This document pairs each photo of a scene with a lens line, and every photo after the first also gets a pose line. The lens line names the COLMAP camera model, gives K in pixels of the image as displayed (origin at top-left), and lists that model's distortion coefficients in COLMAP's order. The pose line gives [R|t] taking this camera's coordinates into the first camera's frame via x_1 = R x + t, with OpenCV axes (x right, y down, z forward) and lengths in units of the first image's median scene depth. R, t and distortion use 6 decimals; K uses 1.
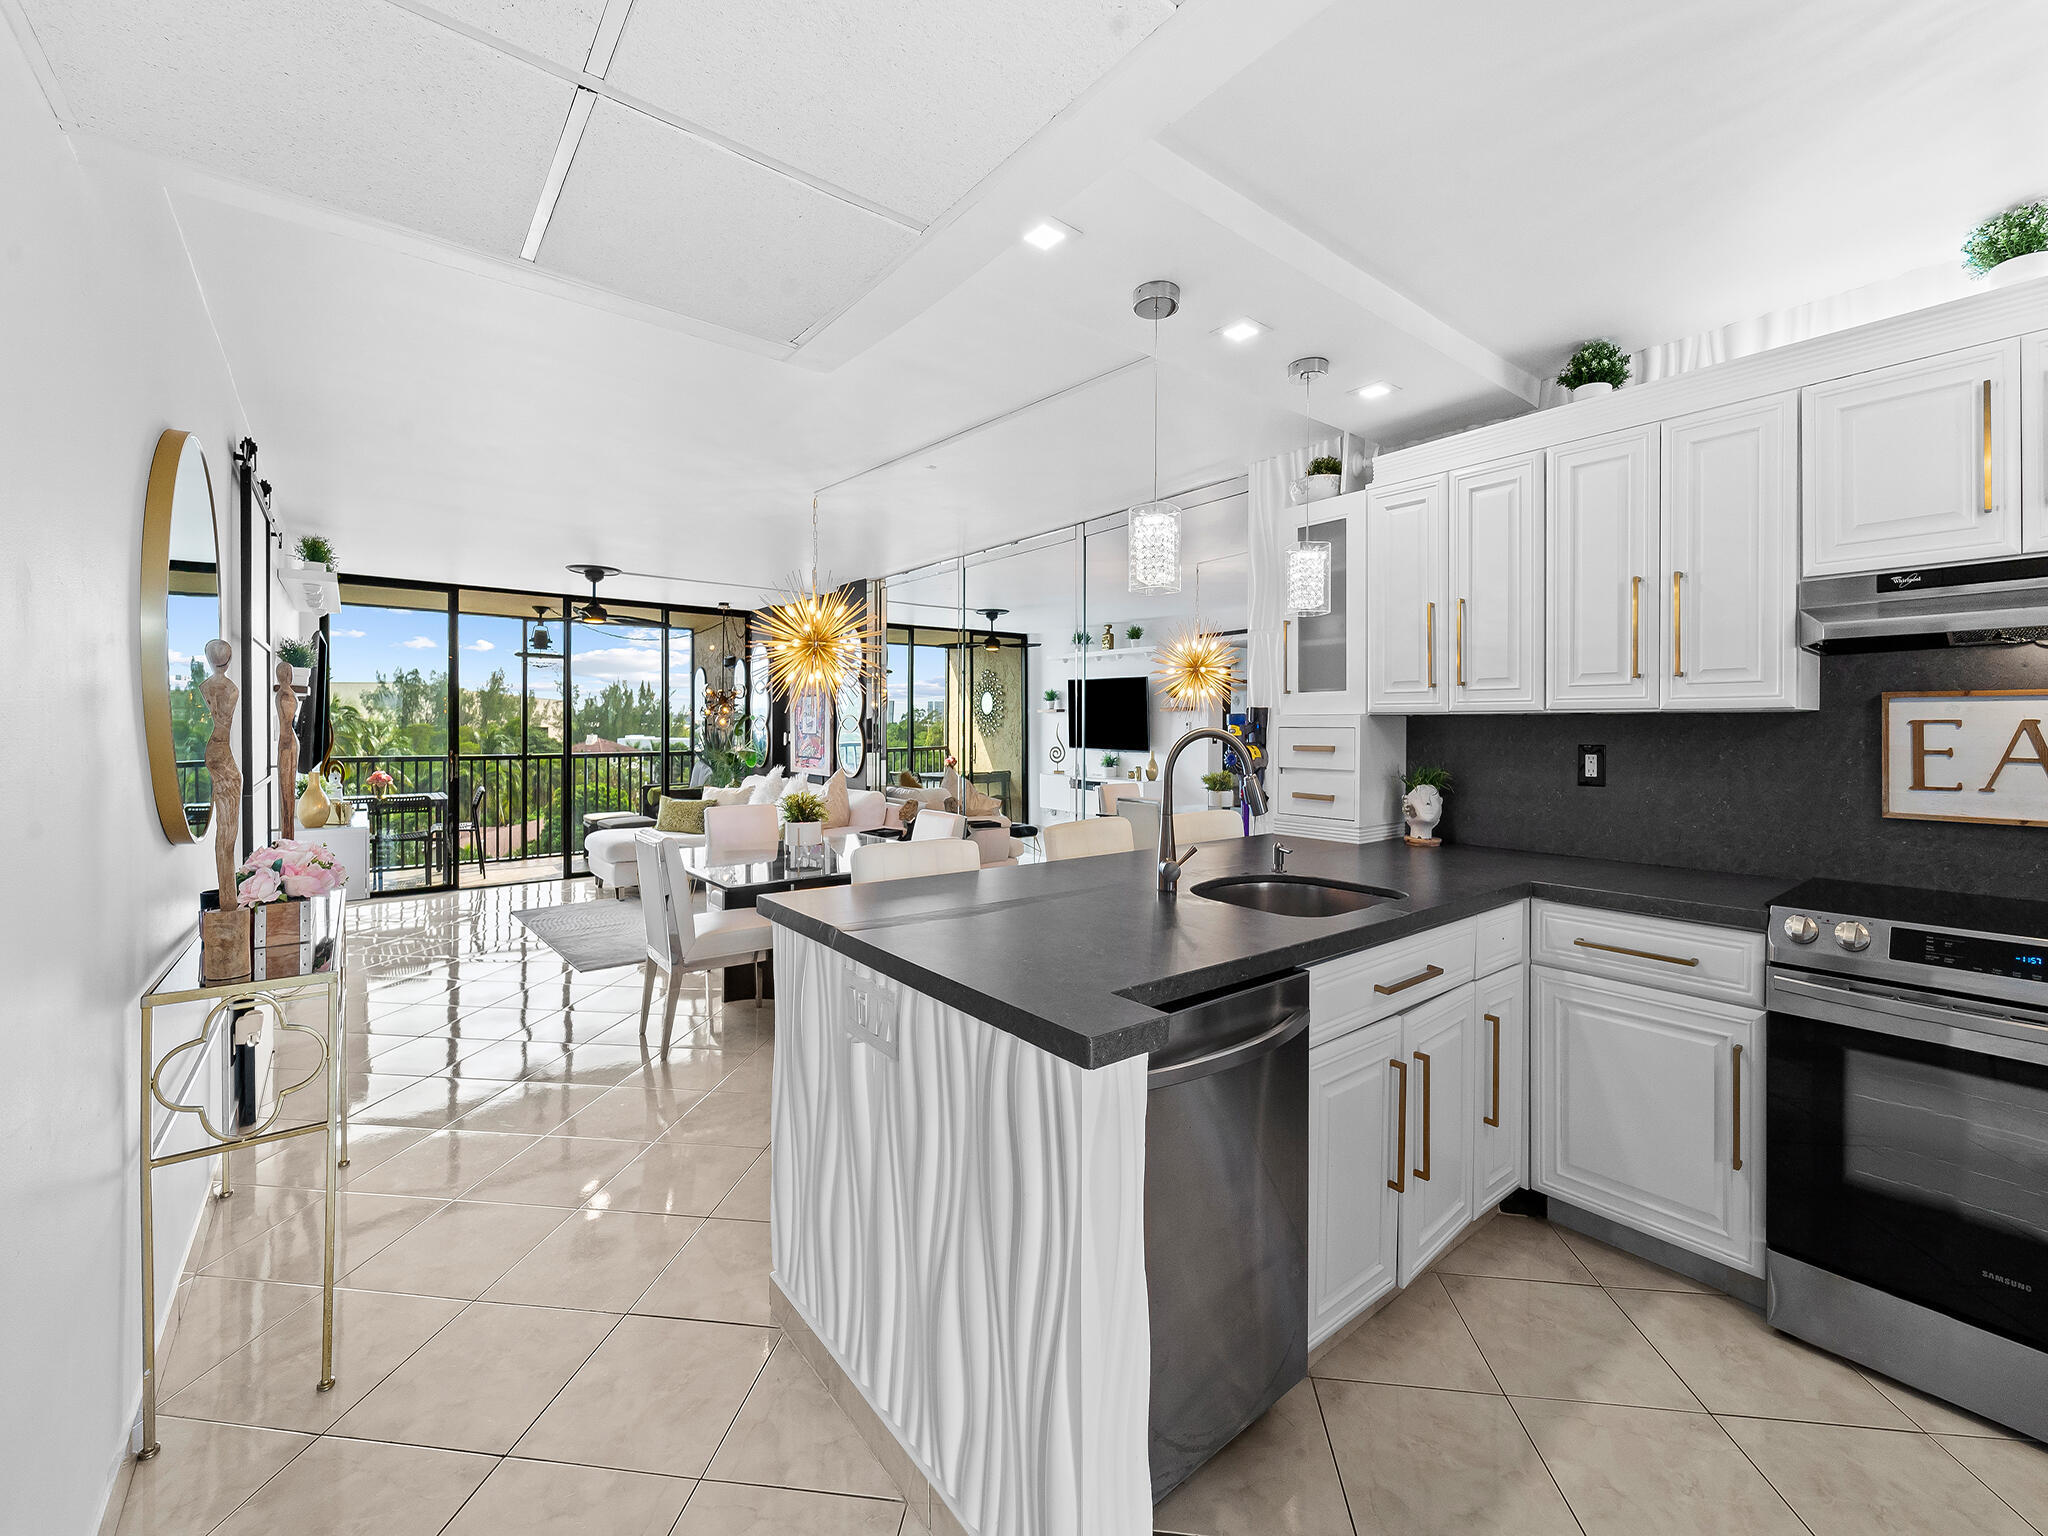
lens RADIAL K [[835.6, 0, 1018.5], [0, 835.6, 731.4], [0, 0, 1]] dist [-0.000536, -0.001160]
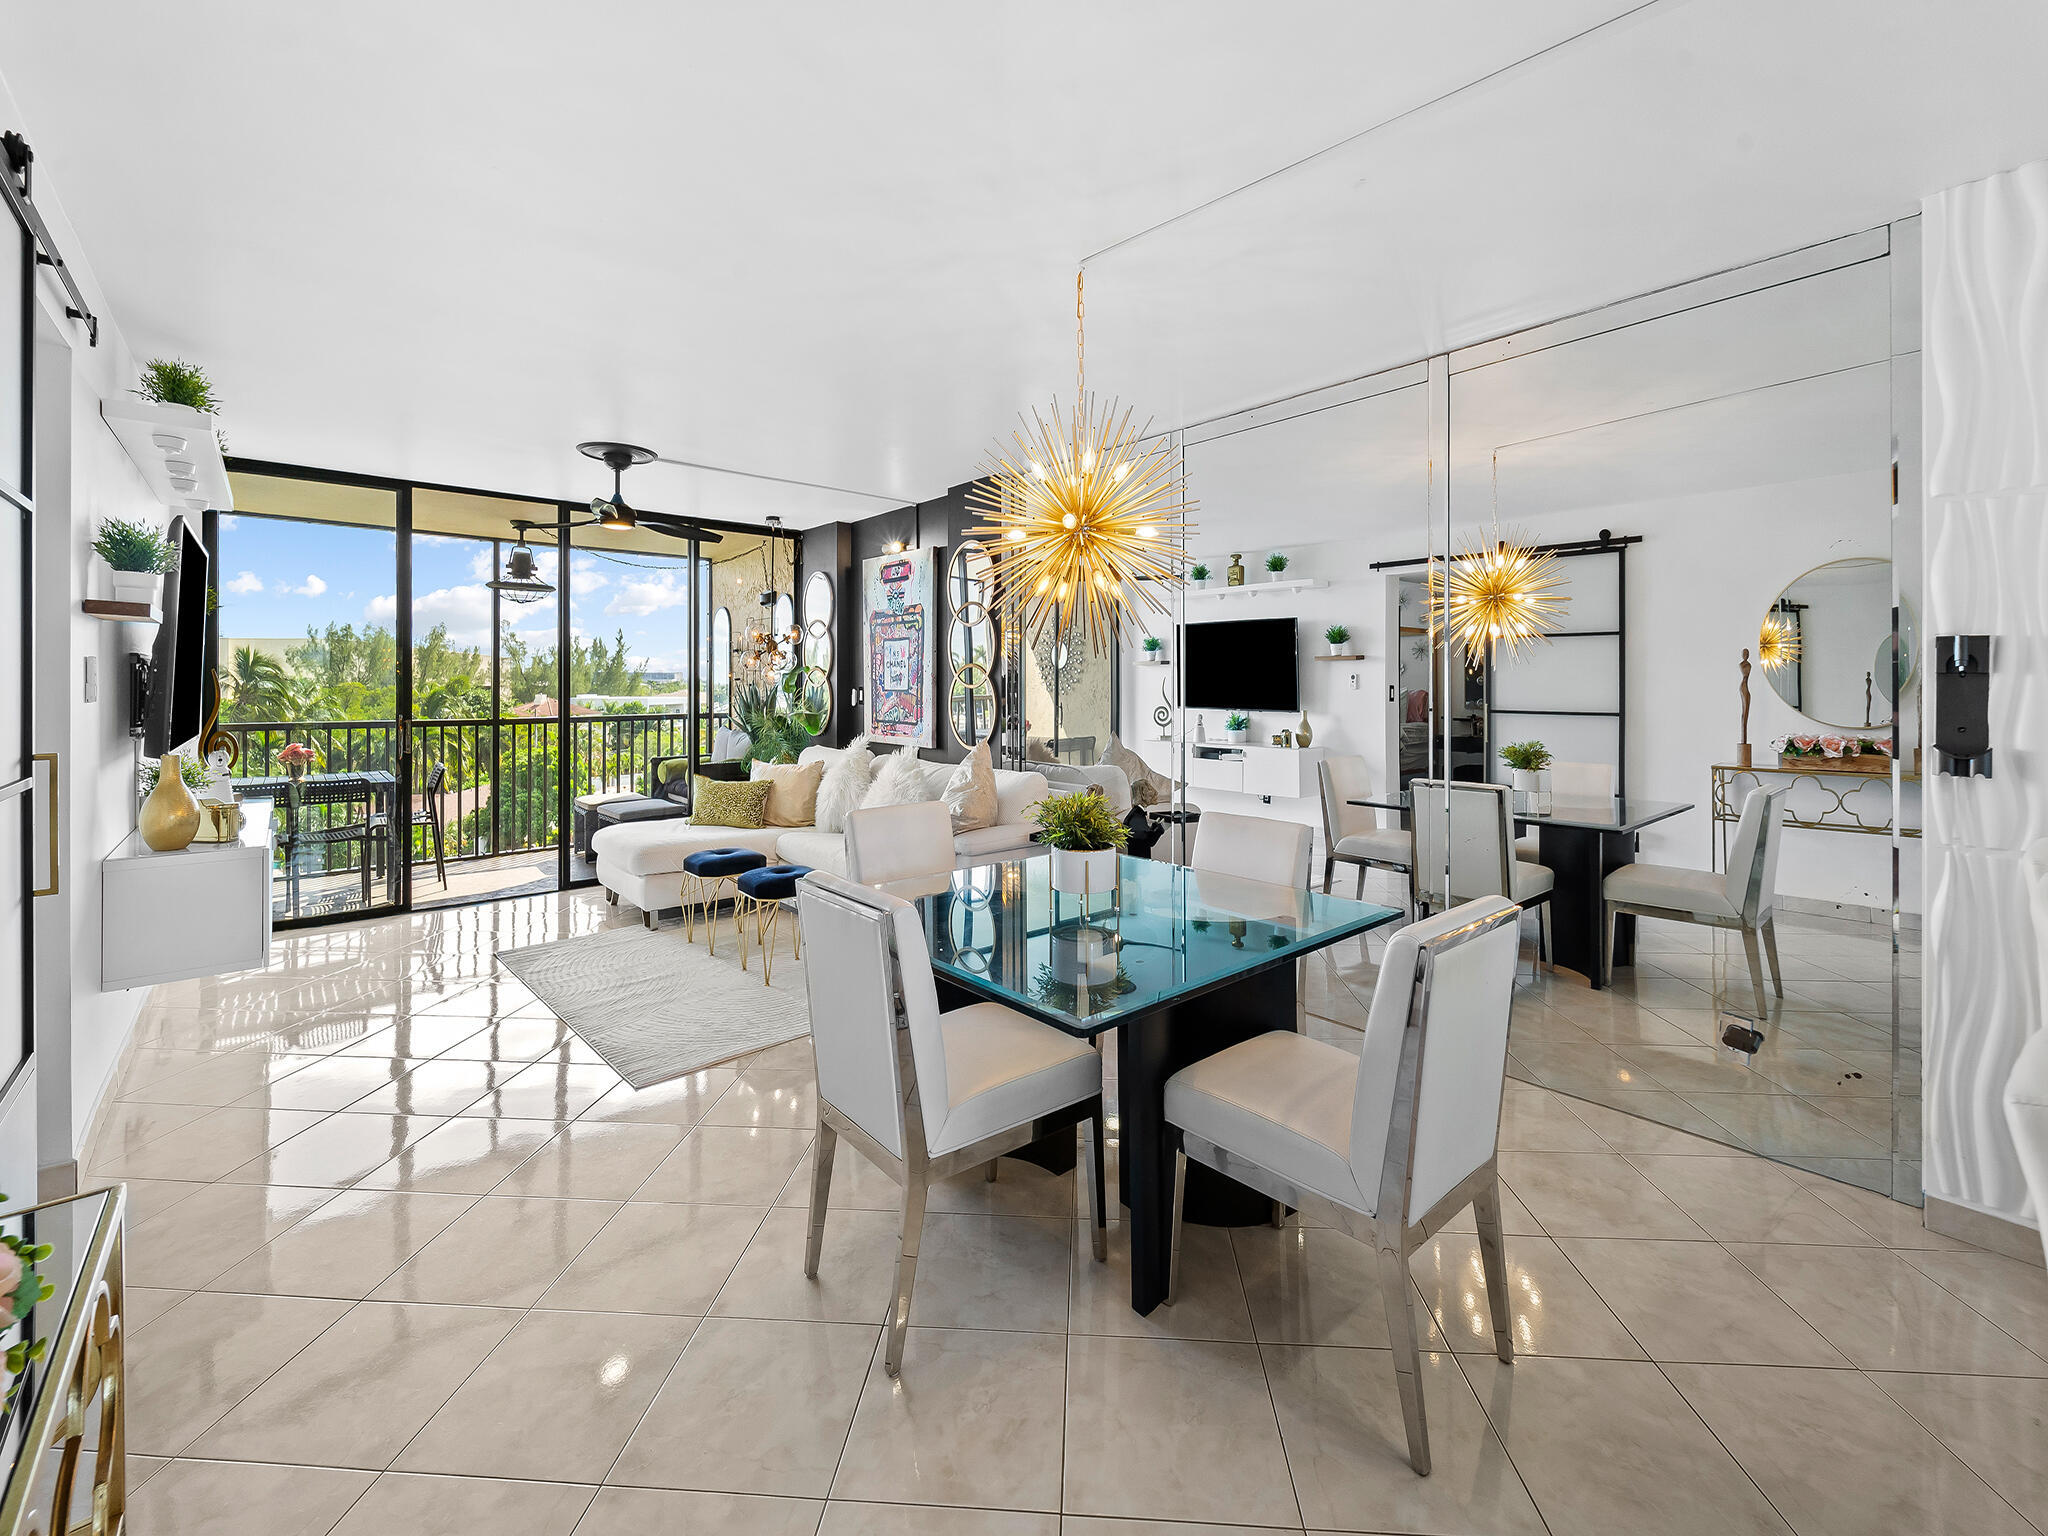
lens RADIAL K [[835.6, 0, 1013.7], [0, 835.6, 681.9], [0, 0, 1]] dist [-0.000536, -0.001160]
pose [[0.998801, -0.002366, 0.048902, -0.195920], [0.002806, 0.999956, -0.008943, 0.003232], [-0.048879, 0.009070, 0.998764, 0.269003]]
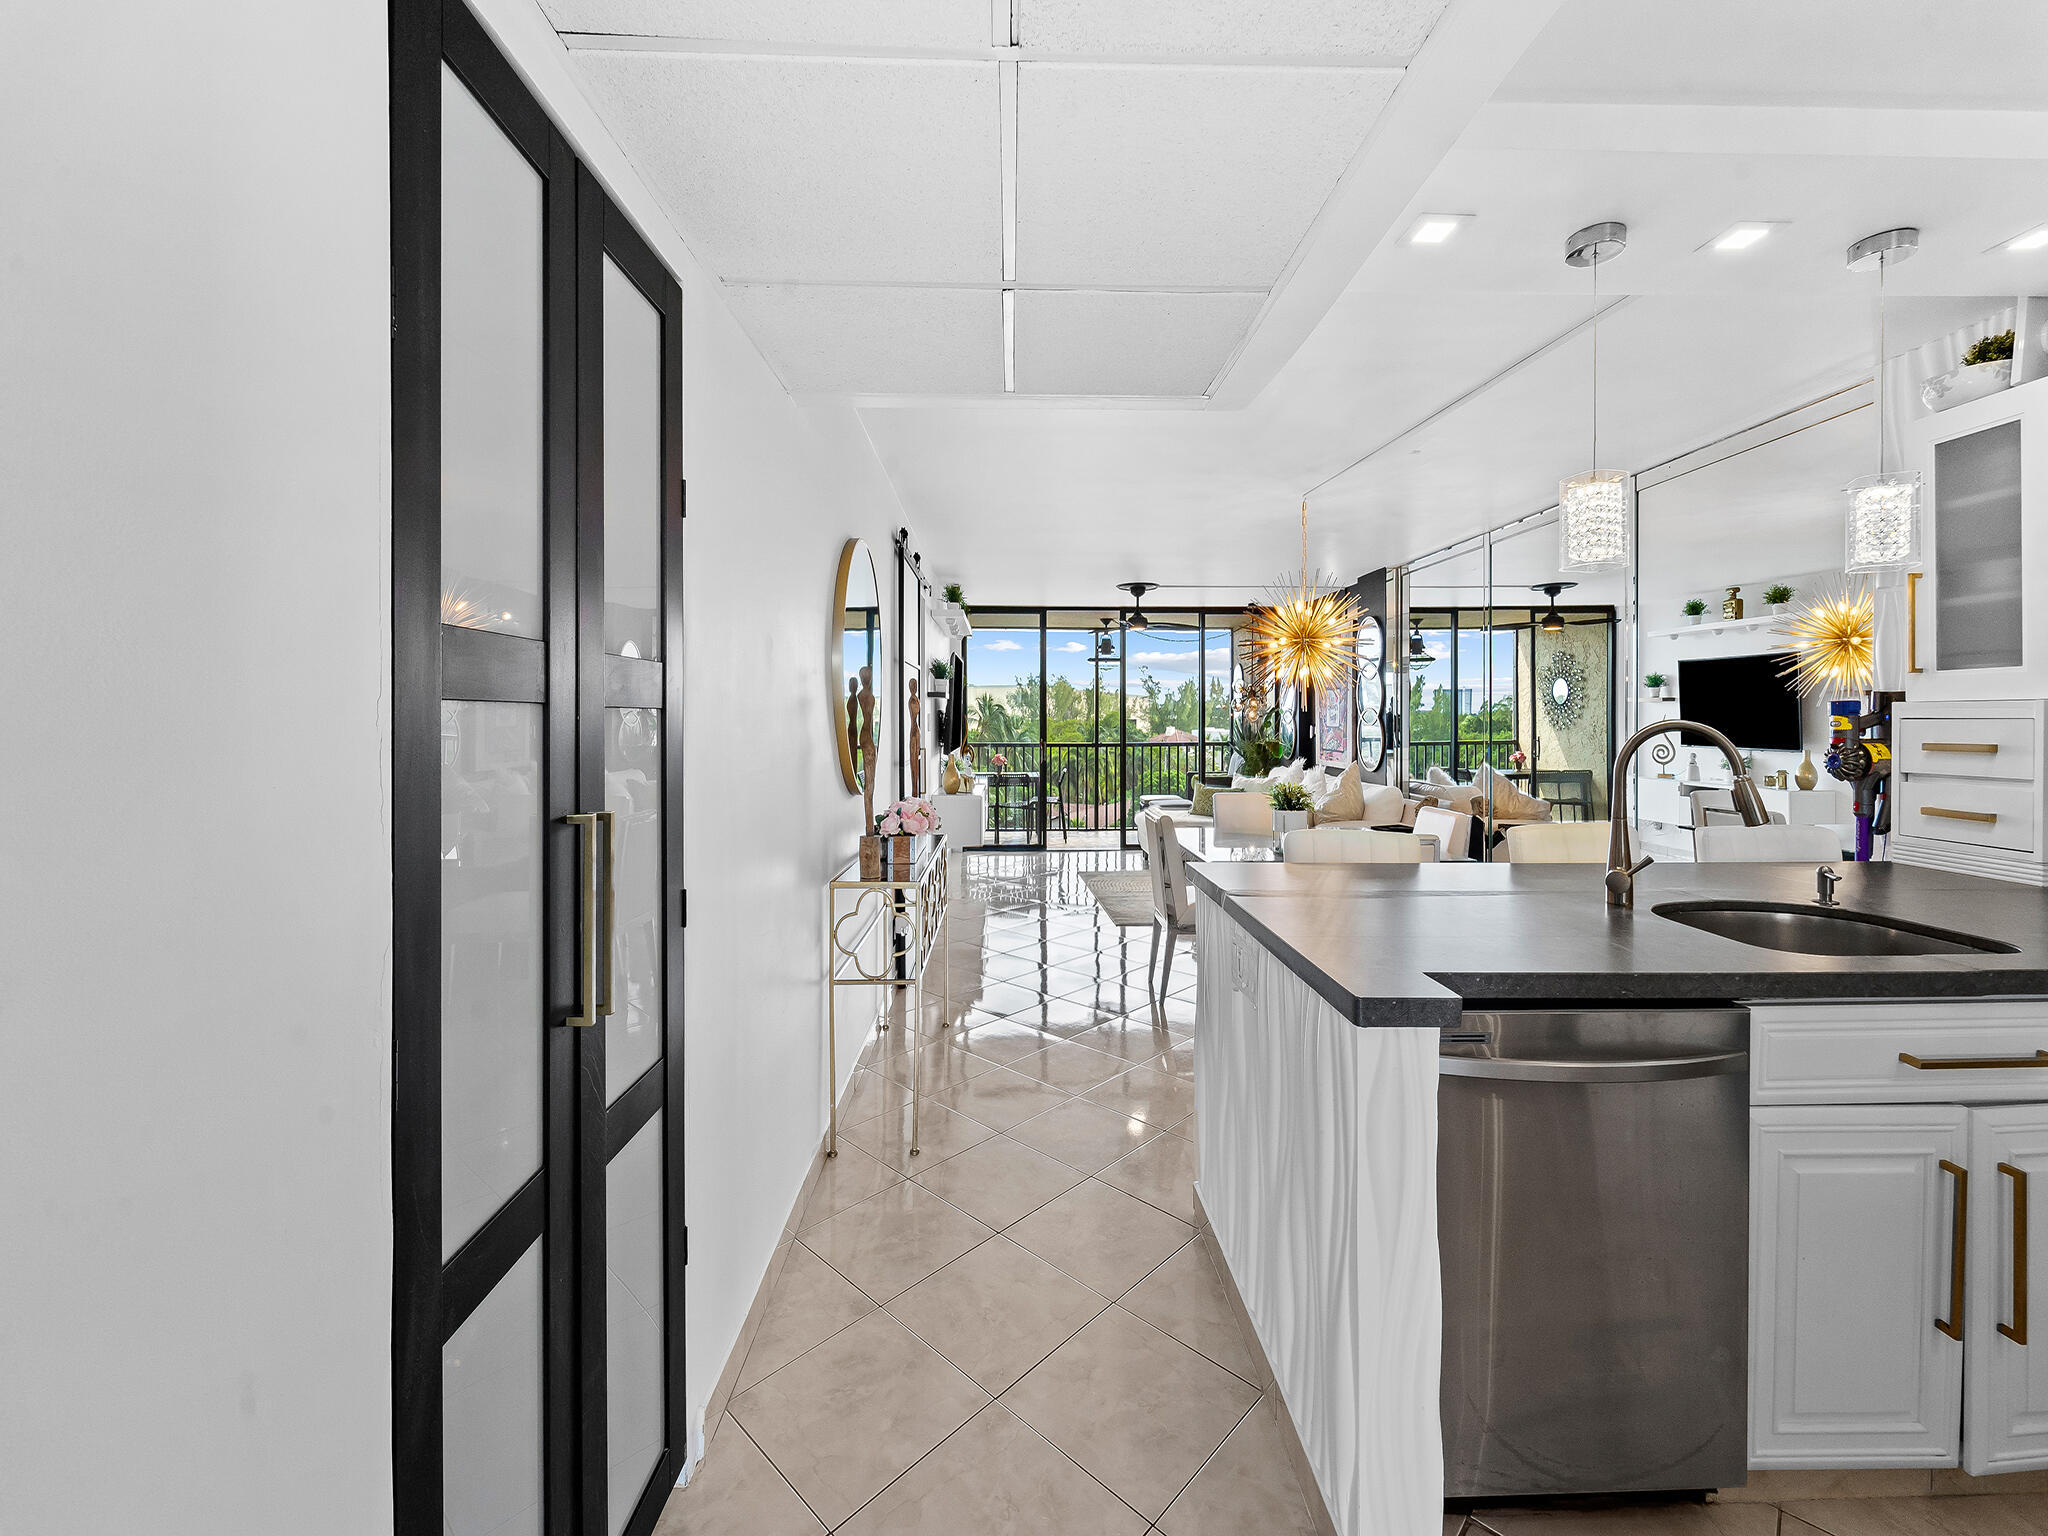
lens RADIAL K [[835.6, 0, 1025.5], [0, 835.6, 723.0], [0, 0, 1]] dist [-0.000536, -0.001160]
pose [[0.799064, -0.000796, -0.601245, 0.062529], [0.000199, 0.999999, -0.001060, -0.000254], [0.601245, 0.000727, 0.799064, -0.025308]]
